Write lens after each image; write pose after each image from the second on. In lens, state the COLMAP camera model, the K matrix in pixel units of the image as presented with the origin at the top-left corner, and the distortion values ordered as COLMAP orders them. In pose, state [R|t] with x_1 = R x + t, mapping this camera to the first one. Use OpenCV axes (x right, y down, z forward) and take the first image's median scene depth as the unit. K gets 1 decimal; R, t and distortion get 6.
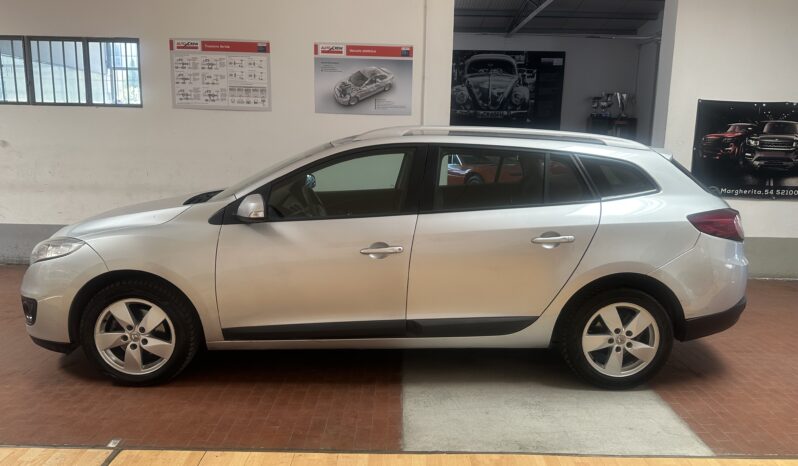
lens RADIAL K [[567.8, 0, 399.0], [0, 567.8, 233.0], [0, 0, 1]] dist [0.133029, -0.179052]
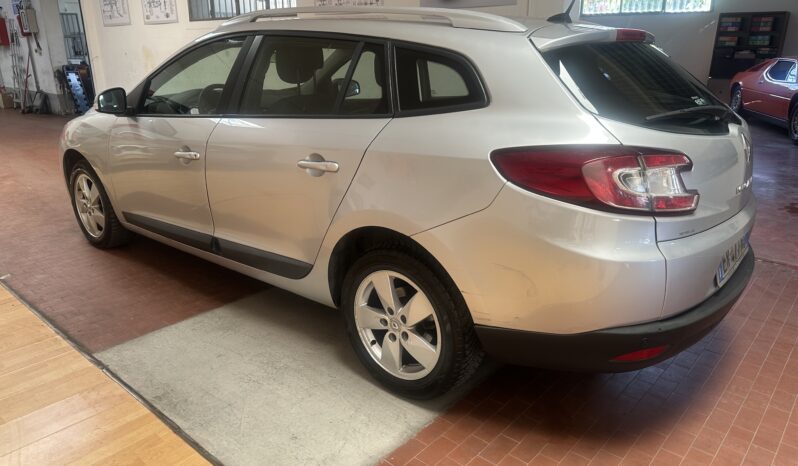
lens RADIAL K [[567.8, 0, 399.0], [0, 567.8, 233.0], [0, 0, 1]] dist [0.133029, -0.179052]
pose [[0.720776, 0.184470, -0.668171, 0.821673], [-0.091365, 0.980811, 0.172226, -0.037833], [0.687120, -0.063089, 0.723800, 0.528182]]
